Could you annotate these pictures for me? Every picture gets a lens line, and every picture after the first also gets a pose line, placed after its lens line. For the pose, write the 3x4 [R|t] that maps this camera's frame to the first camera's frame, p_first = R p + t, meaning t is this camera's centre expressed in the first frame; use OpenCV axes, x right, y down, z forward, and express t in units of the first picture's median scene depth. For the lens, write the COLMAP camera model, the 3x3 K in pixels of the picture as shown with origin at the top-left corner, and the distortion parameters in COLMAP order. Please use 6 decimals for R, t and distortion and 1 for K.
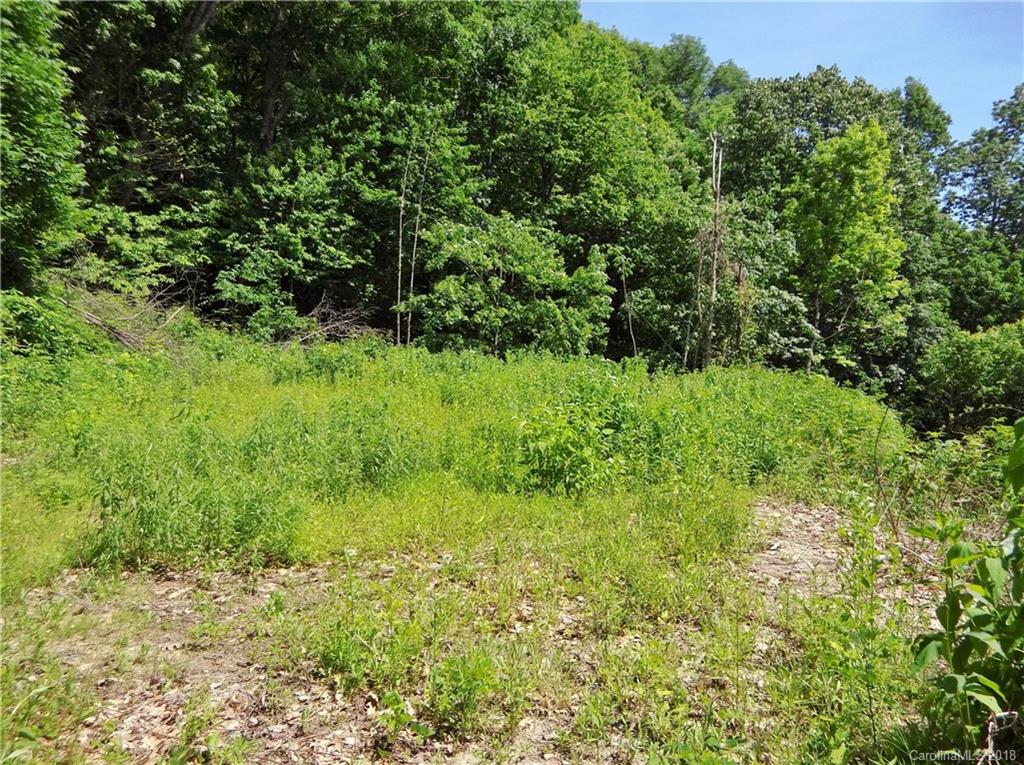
lens RADIAL K [[779.5, 0, 516.9], [0, 779.5, 384.9], [0, 0, 1]] dist [0.011086, -0.012166]
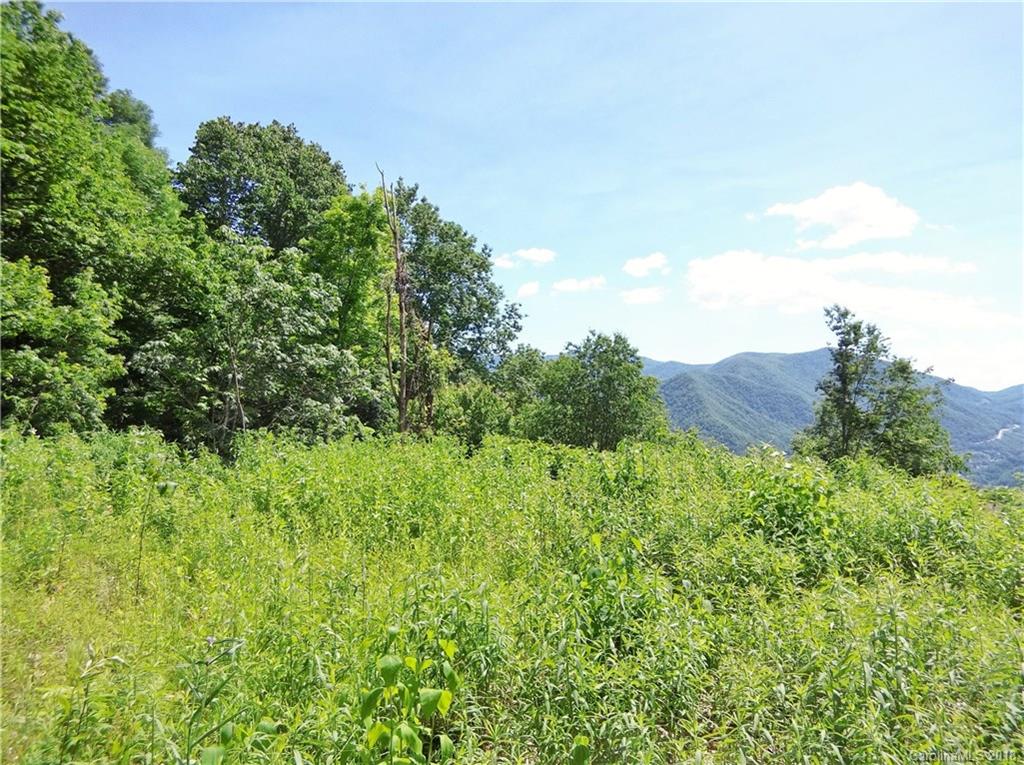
lens RADIAL K [[779.5, 0, 508.1], [0, 779.5, 387.2], [0, 0, 1]] dist [0.011086, -0.012166]
pose [[0.661980, 0.007230, 0.749486, -0.170092], [0.052753, 0.997024, -0.056211, -0.015412], [-0.747662, 0.076748, 0.659629, 0.214846]]
